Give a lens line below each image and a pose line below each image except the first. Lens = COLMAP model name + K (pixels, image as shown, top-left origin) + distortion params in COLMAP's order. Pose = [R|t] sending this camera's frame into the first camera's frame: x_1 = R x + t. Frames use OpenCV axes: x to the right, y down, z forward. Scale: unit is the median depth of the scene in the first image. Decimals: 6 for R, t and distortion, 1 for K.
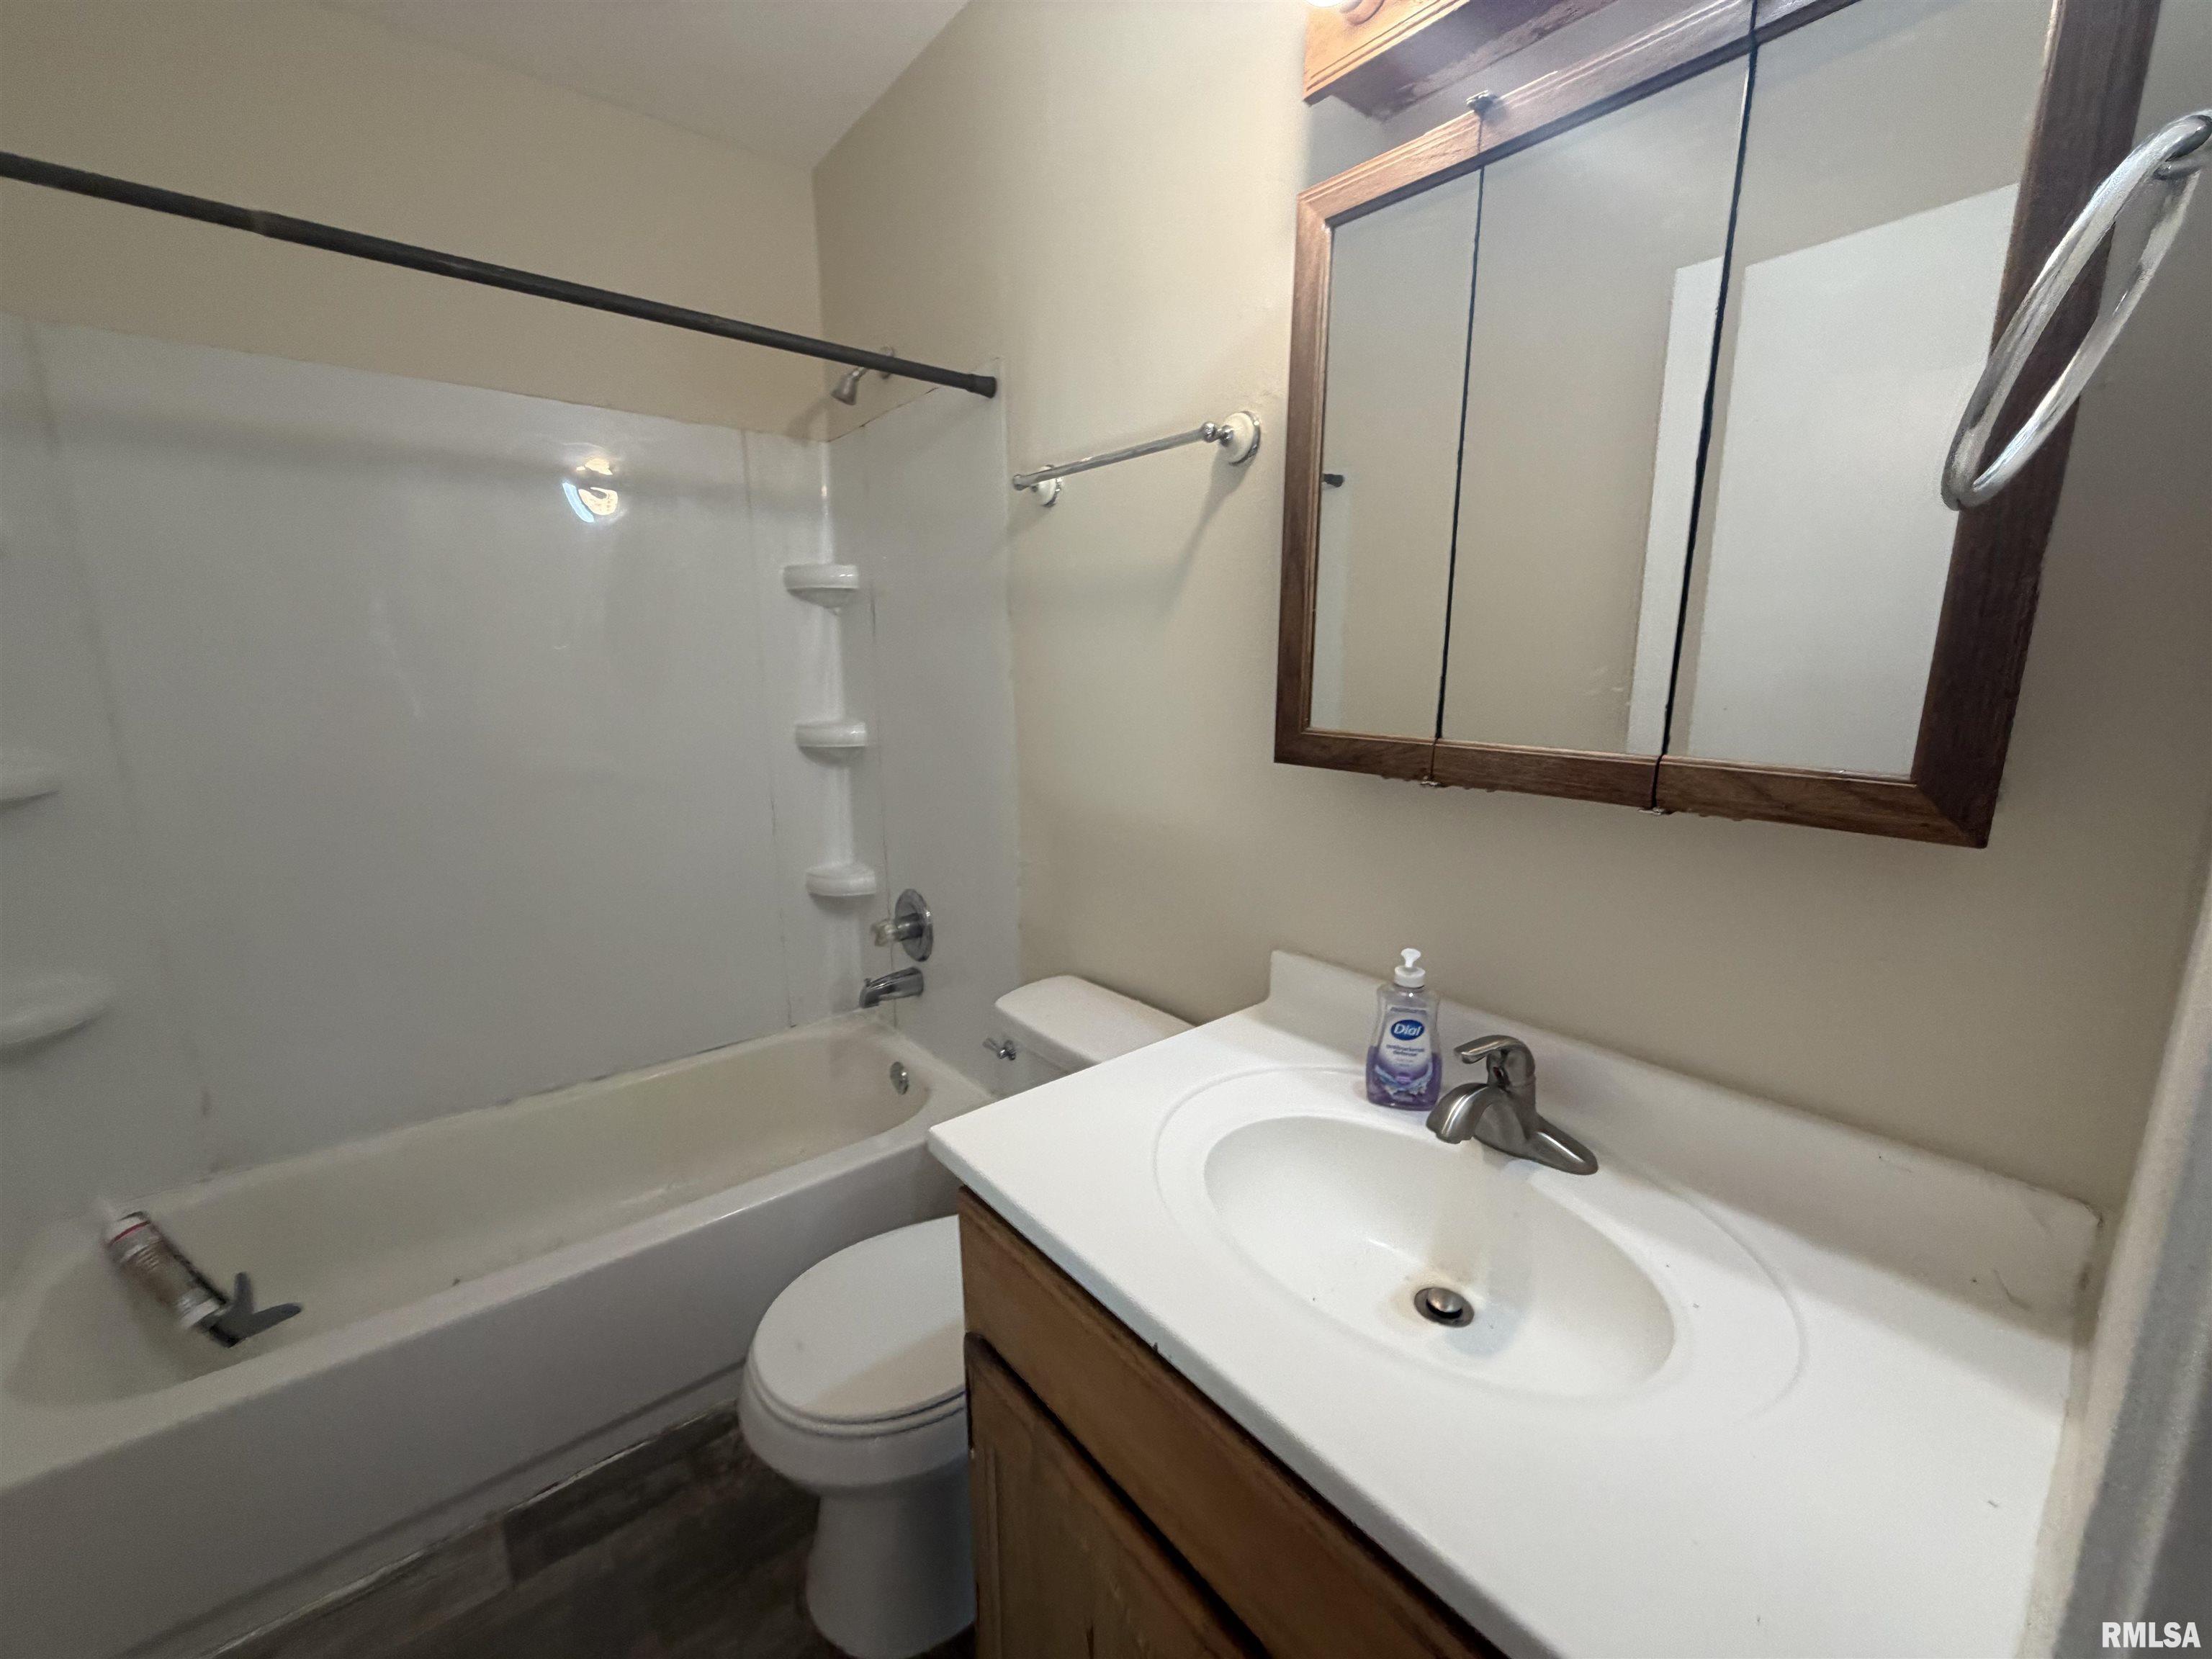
lens RADIAL K [[872.8, 0, 1104.2], [0, 872.8, 818.1], [0, 0, 1]] dist [0.000514, -0.000325]
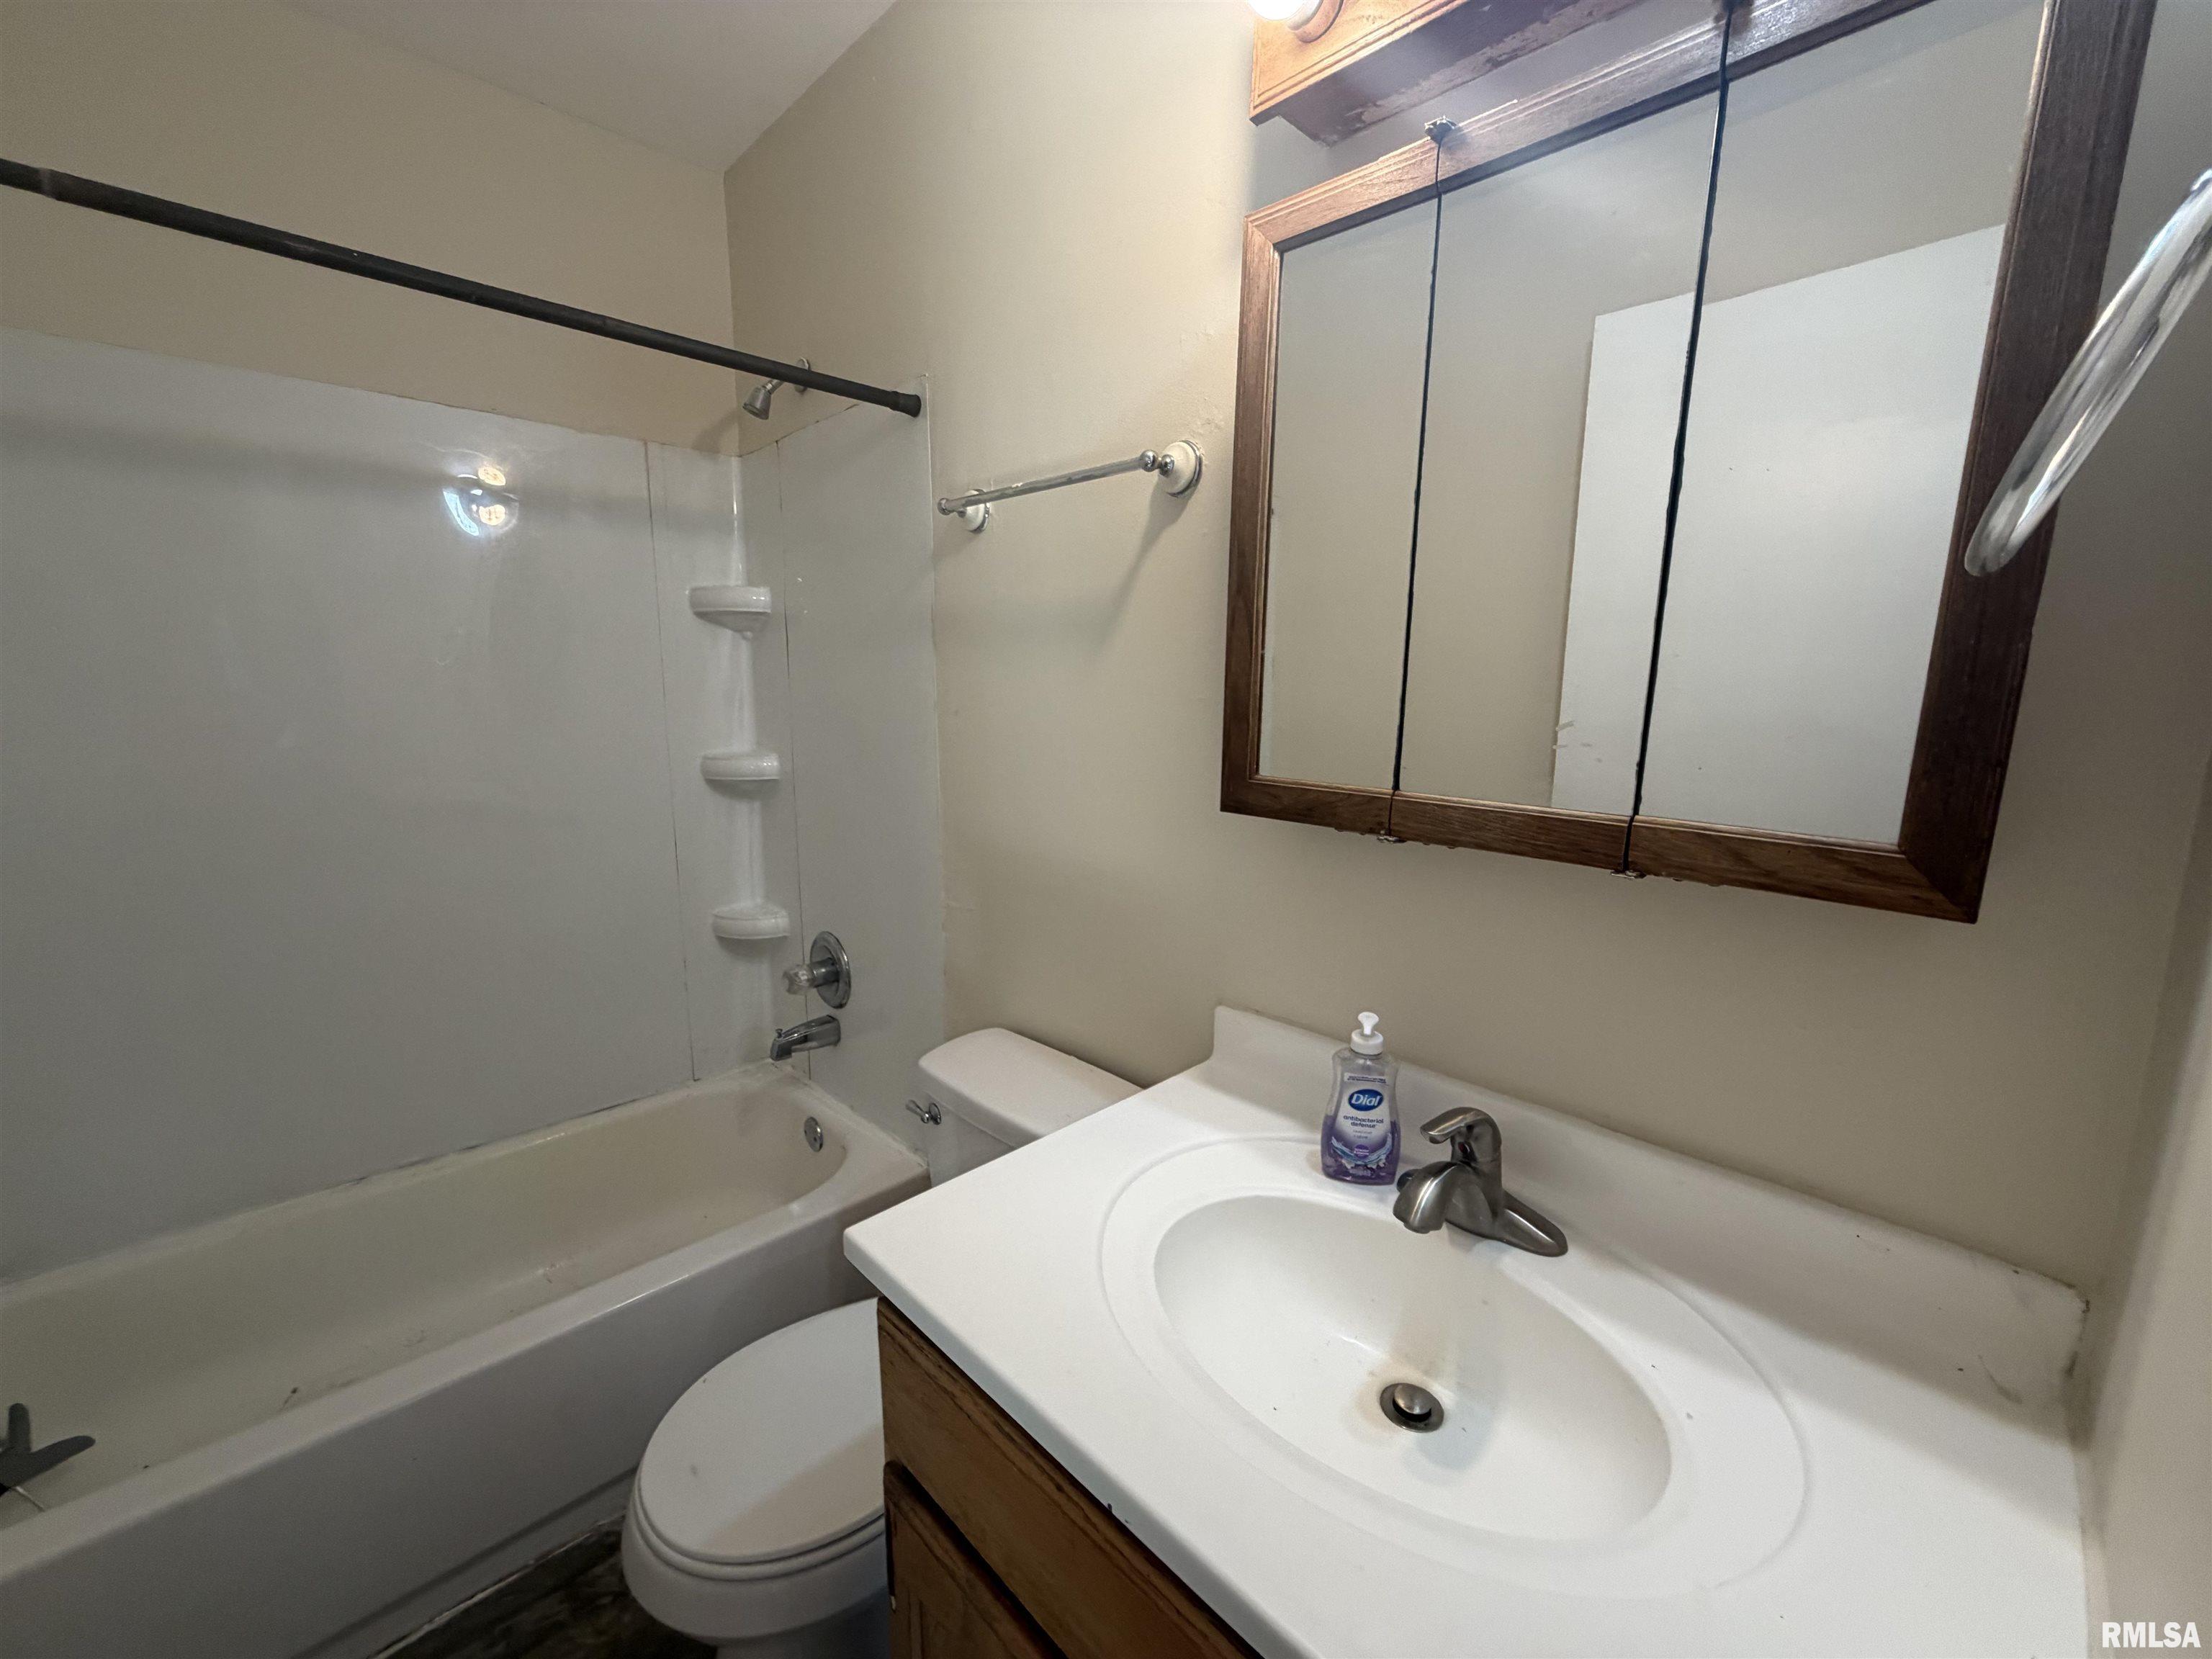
lens RADIAL K [[872.8, 0, 1100.3], [0, 872.8, 818.4], [0, 0, 1]] dist [0.000514, -0.000325]
pose [[0.996573, -0.001497, 0.082702, -0.013745], [0.003404, 0.999732, -0.022920, -0.039232], [-0.082645, 0.023123, 0.996311, 0.082961]]
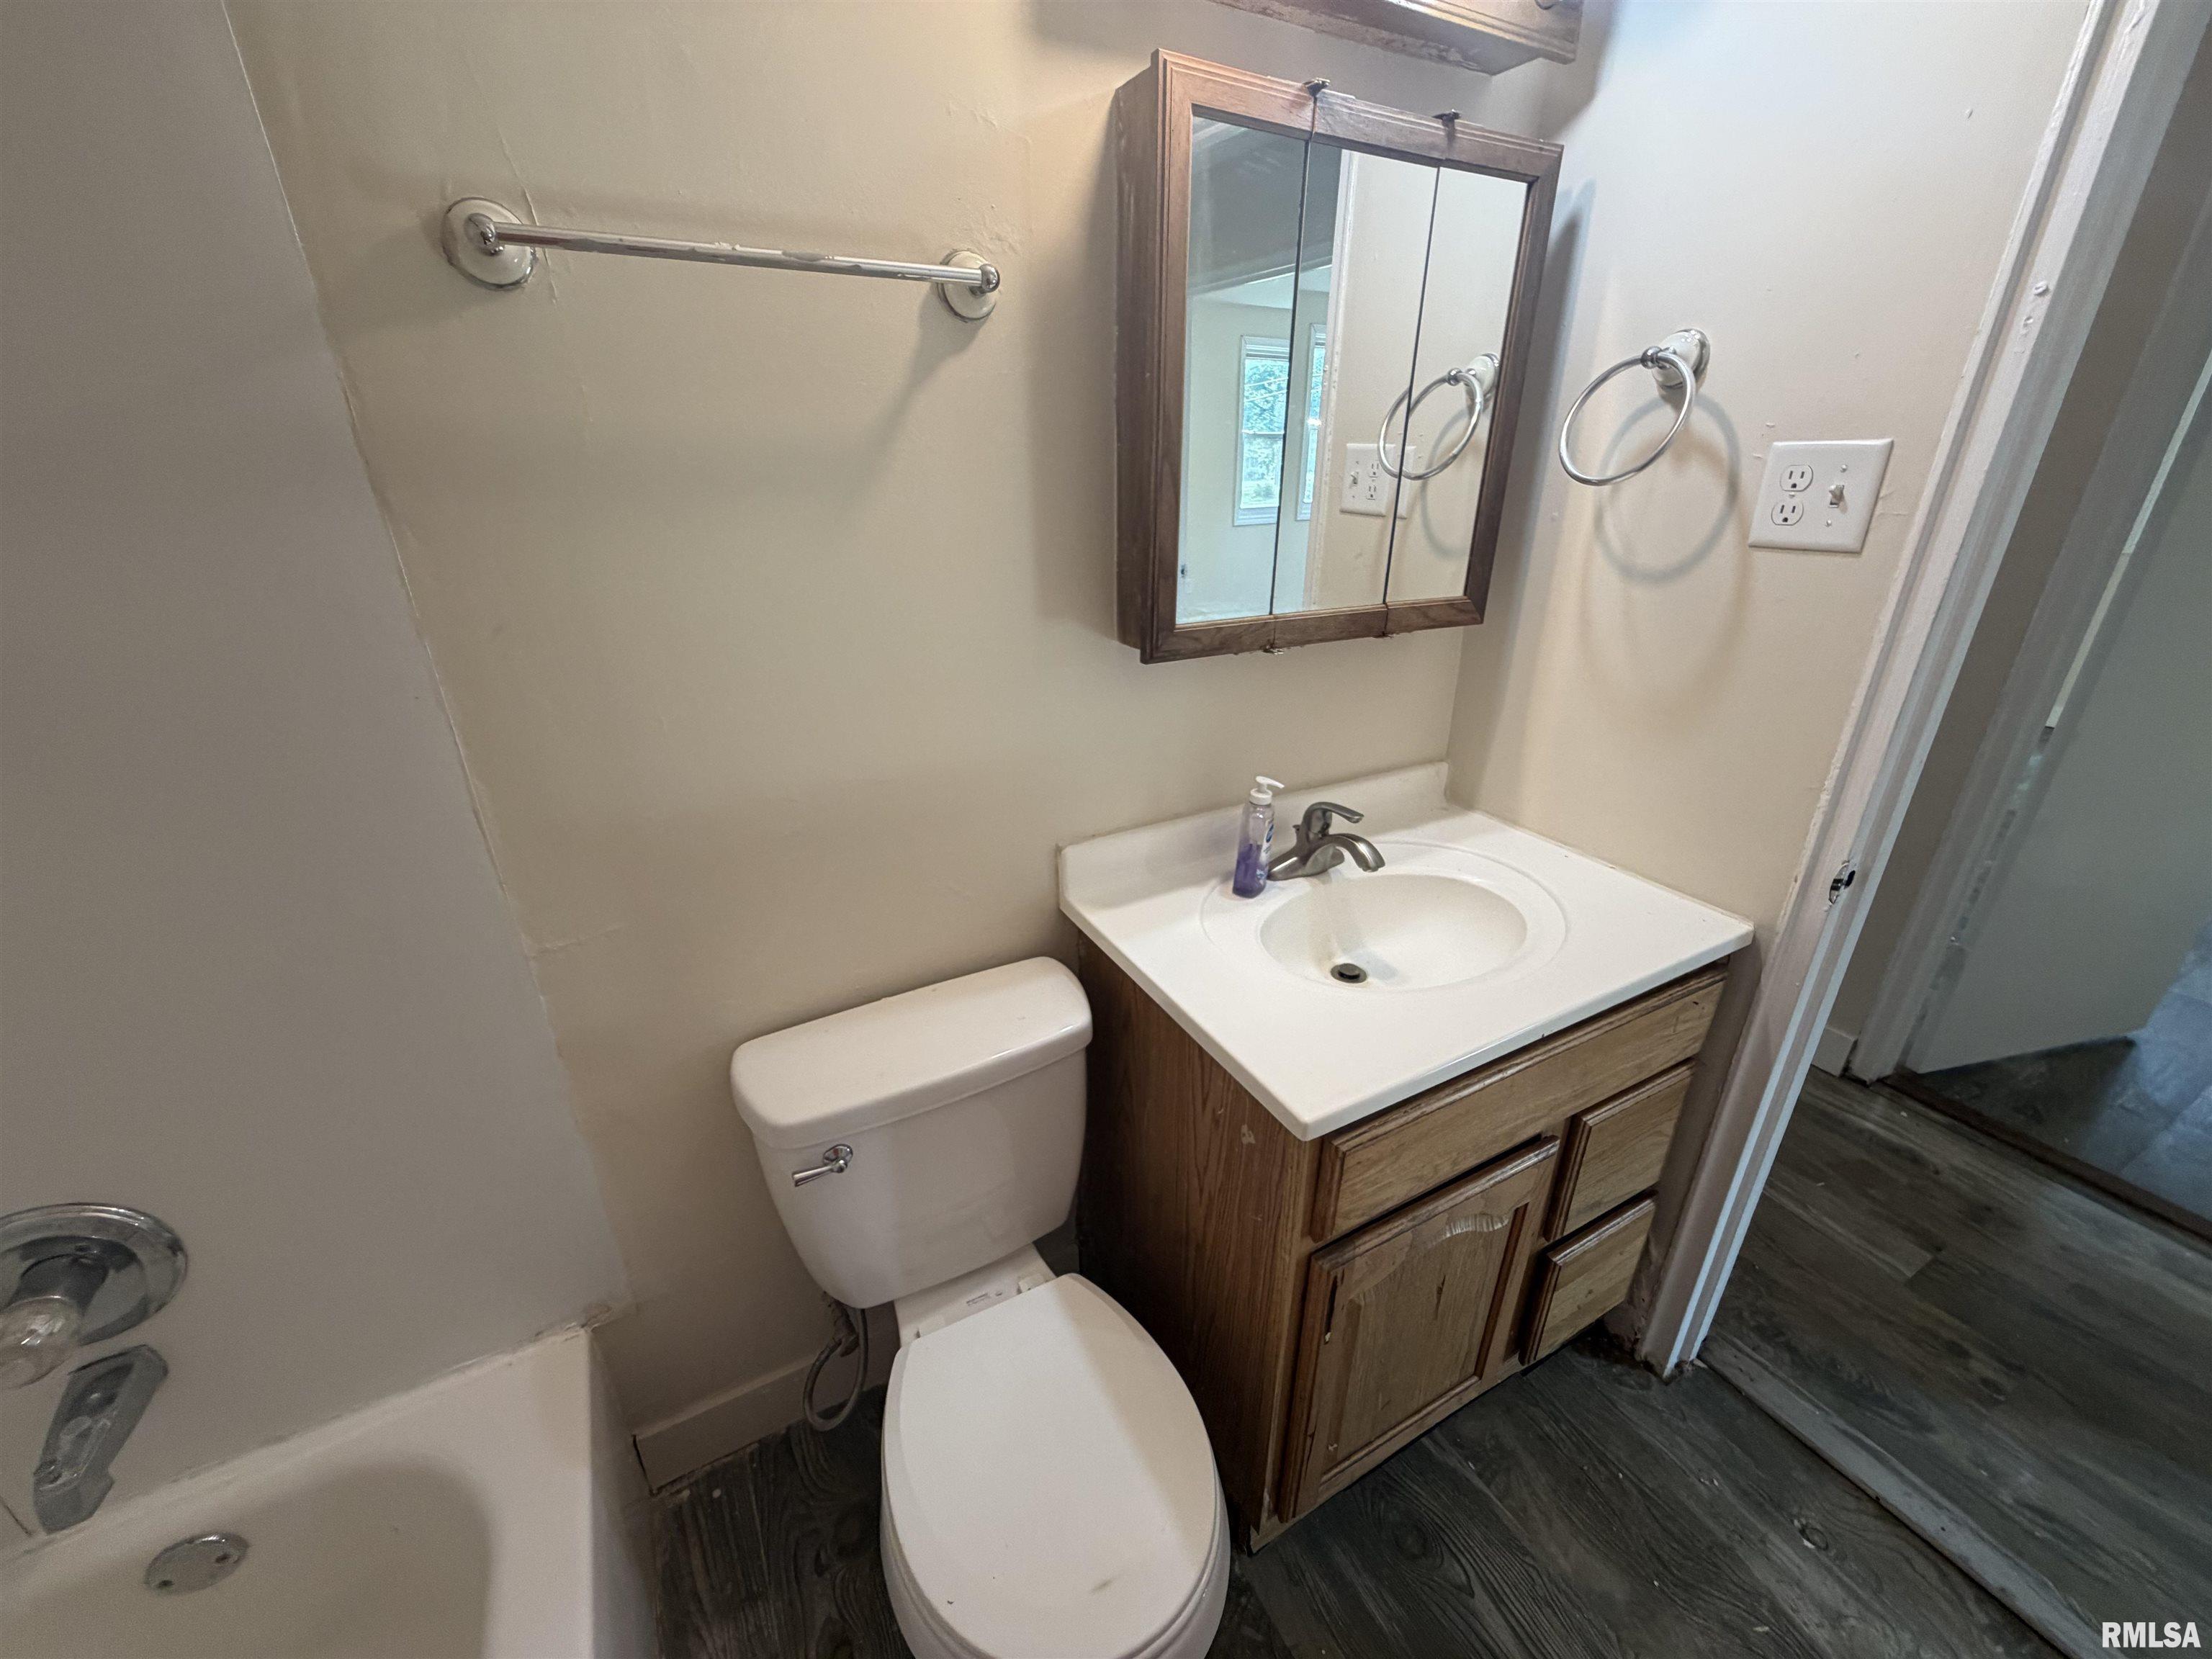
lens RADIAL K [[872.8, 0, 1120.1], [0, 872.8, 814.3], [0, 0, 1]] dist [0.000514, -0.000325]
pose [[0.199082, -0.376149, 0.904919, -0.927762], [0.181110, 0.921619, 0.343247, -0.296581], [-0.963102, 0.095555, 0.251602, 0.889373]]
